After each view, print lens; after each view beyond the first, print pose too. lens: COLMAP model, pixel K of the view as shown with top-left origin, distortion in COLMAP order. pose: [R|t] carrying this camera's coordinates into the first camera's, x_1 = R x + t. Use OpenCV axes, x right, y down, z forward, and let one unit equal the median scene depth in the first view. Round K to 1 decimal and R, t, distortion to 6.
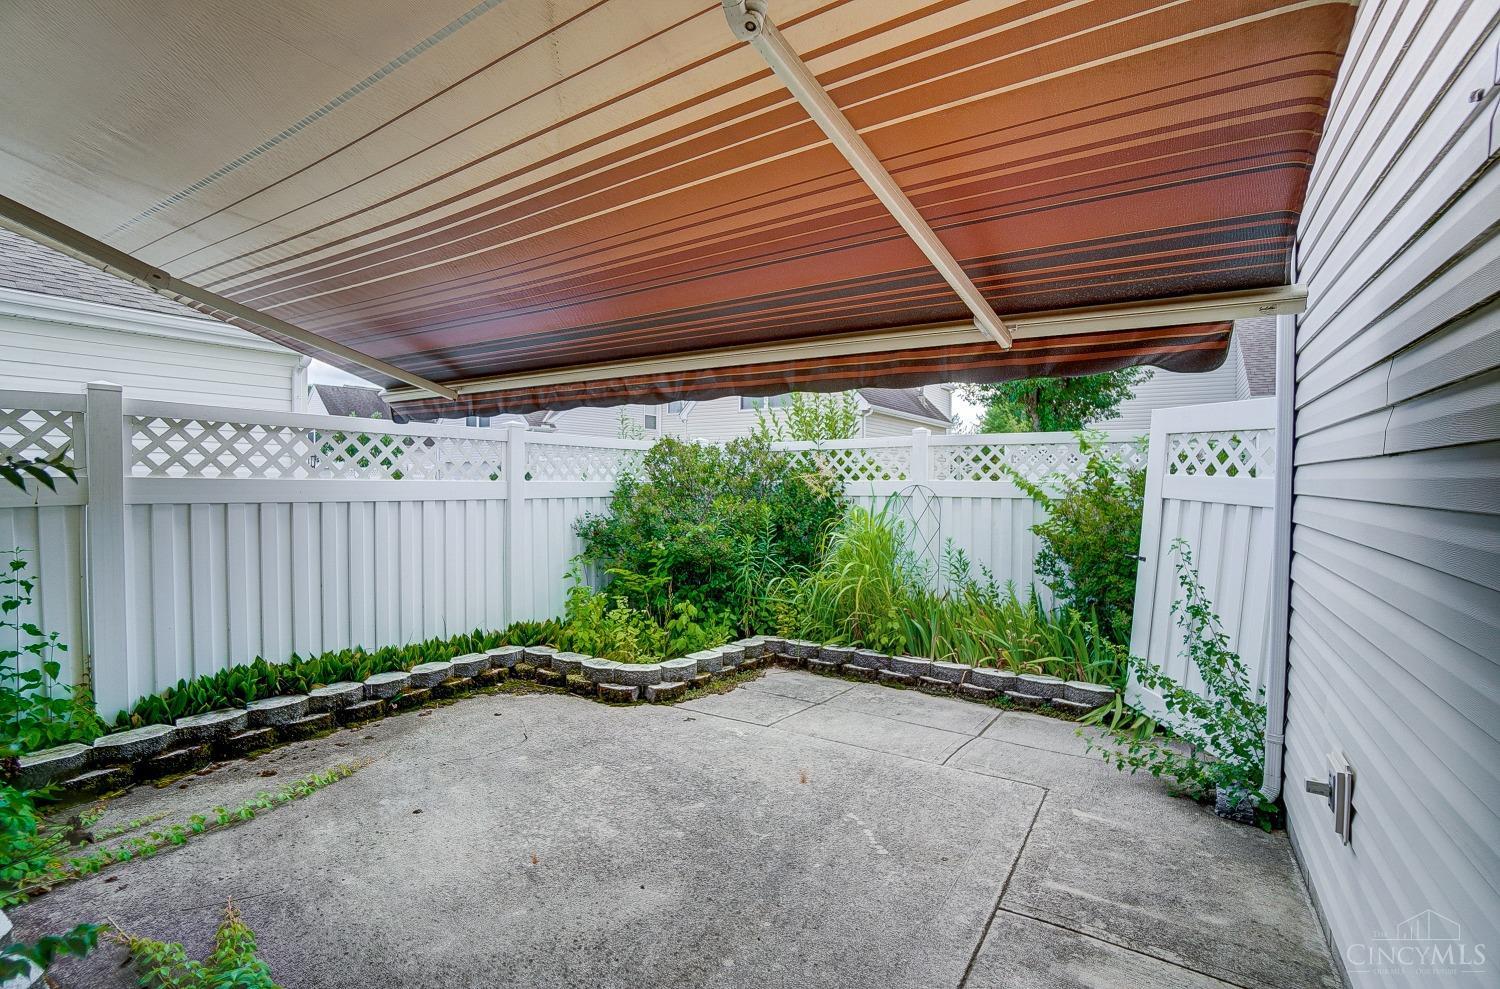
lens RADIAL K [[630.2, 0, 772.6], [0, 630.2, 488.2], [0, 0, 1]] dist [-0.000594, 0.000241]
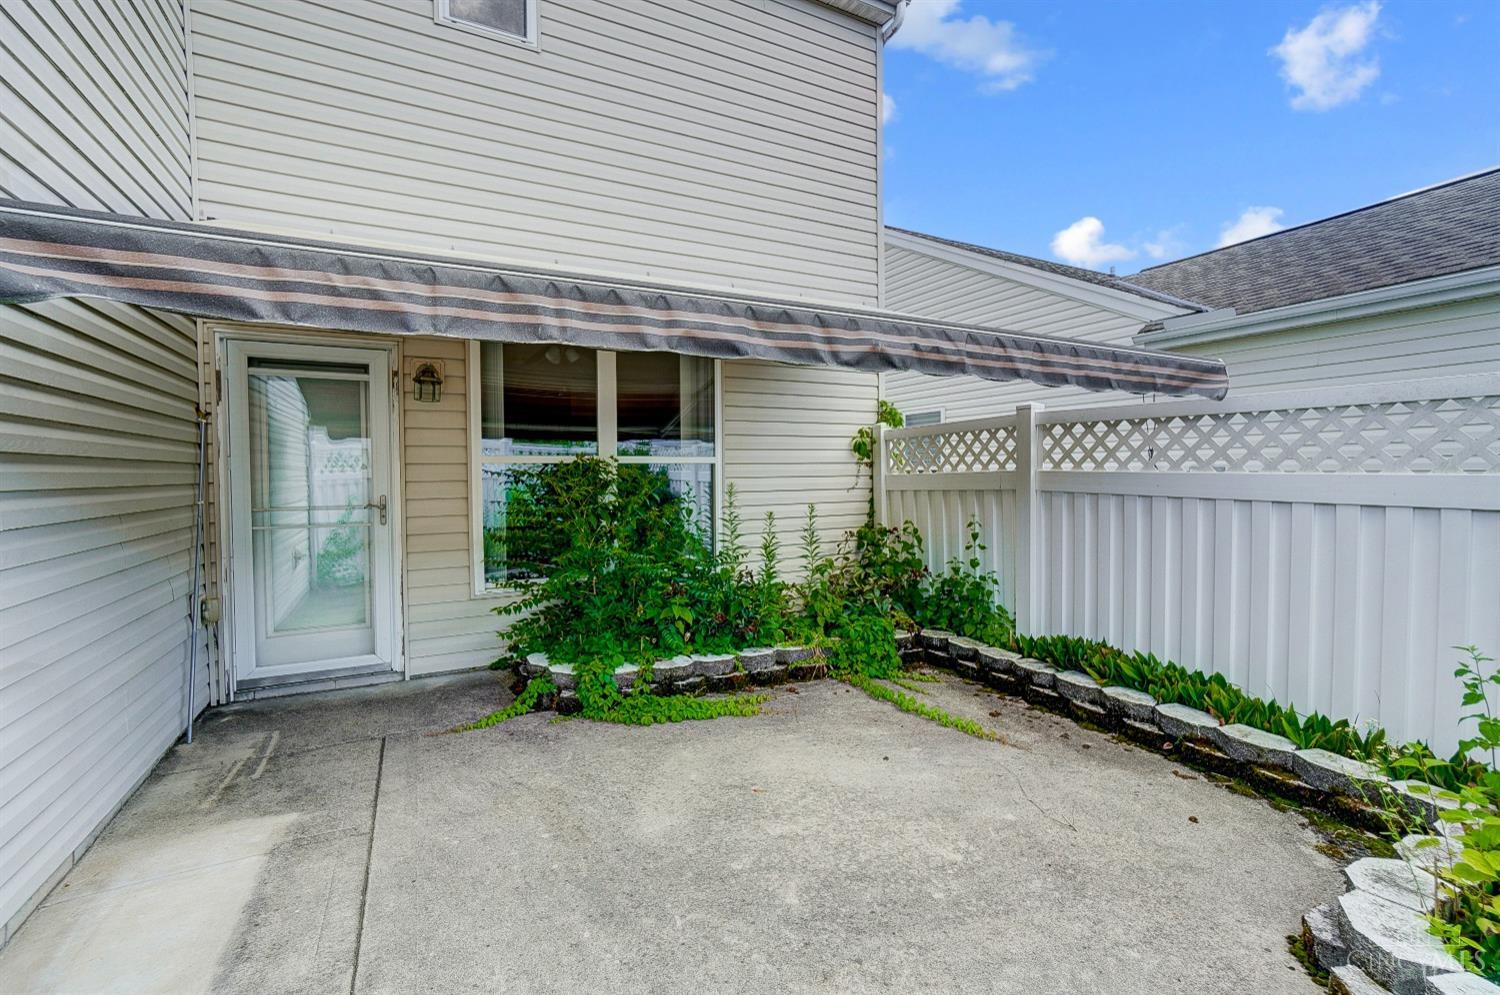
lens RADIAL K [[631.2, 0, 719.0], [0, 631.2, 489.5], [0, 0, 1]] dist [-0.039917, 0.017980]
pose [[-0.518903, 0.012244, -0.854746, 0.454264], [-0.019559, 0.999466, 0.026191, 0.001063], [0.854610, 0.030308, -0.518386, 1.065068]]
